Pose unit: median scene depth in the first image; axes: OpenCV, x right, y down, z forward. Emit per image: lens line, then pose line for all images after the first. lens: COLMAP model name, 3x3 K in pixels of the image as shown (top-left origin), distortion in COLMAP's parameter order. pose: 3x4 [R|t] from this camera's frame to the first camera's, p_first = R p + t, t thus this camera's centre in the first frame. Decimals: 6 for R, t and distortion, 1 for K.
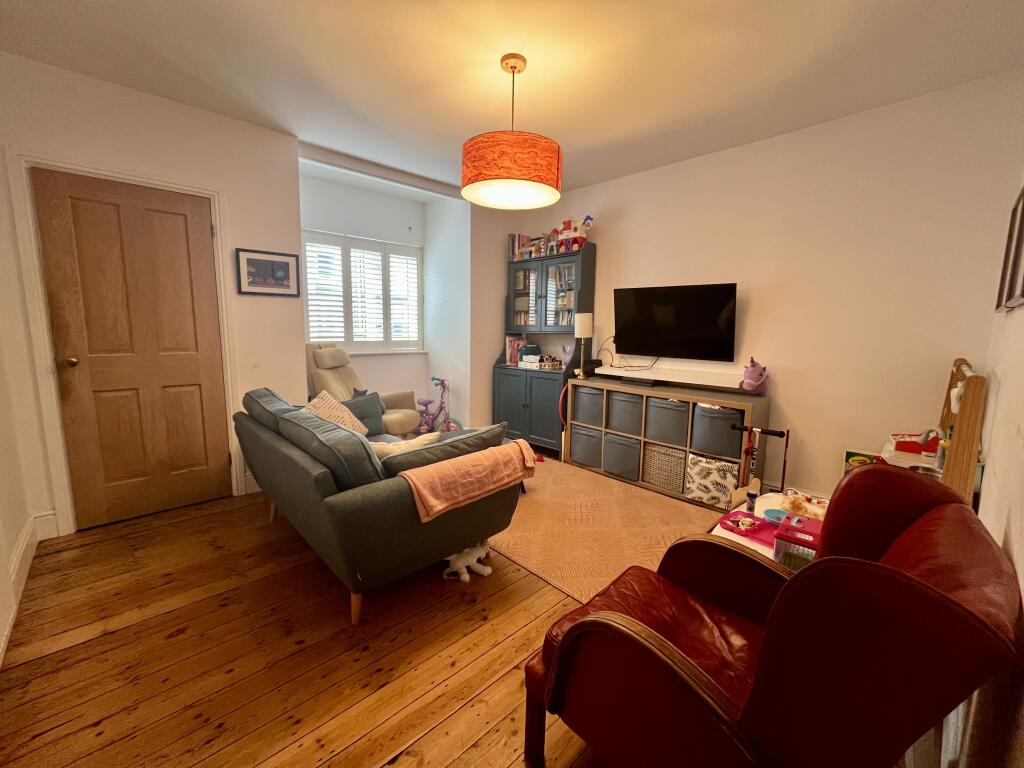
lens RADIAL K [[416.7, 0, 507.8], [0, 416.7, 384.7], [0, 0, 1]] dist [-0.003702, -0.000144]
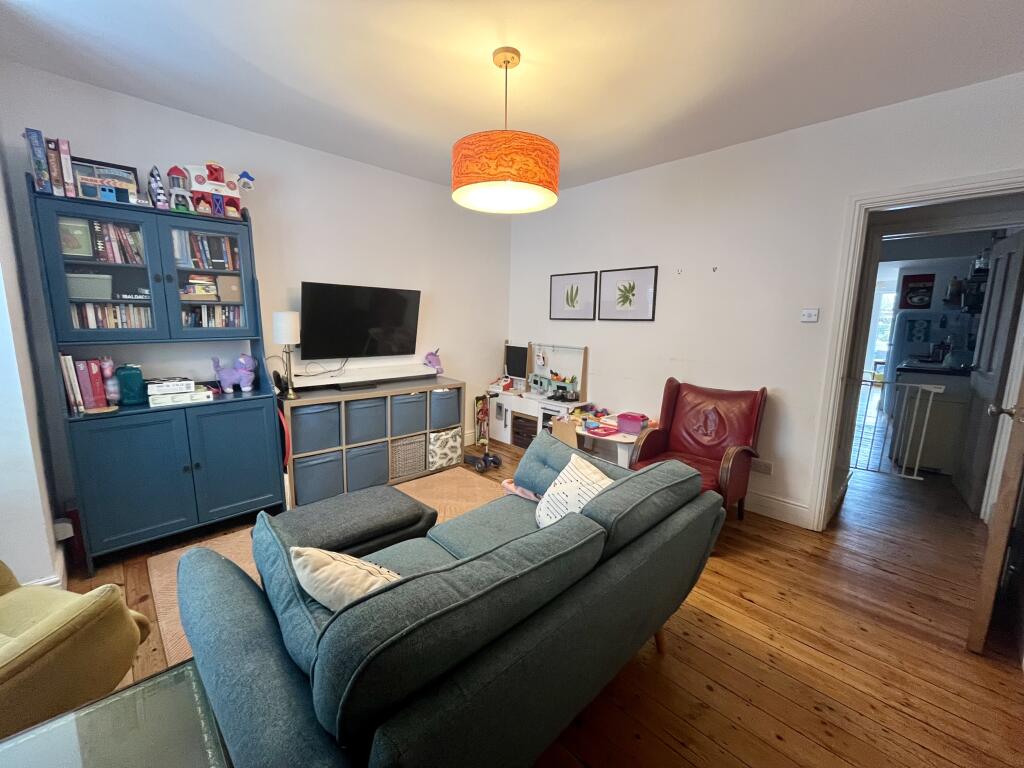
lens RADIAL K [[416.7, 0, 511.5], [0, 416.7, 384.8], [0, 0, 1]] dist [-0.003702, -0.000144]
pose [[-0.016869, -0.170338, 0.985241, -0.613072], [0.126389, 0.977114, 0.171097, -0.124903], [-0.991837, 0.127410, 0.005046, 0.638071]]
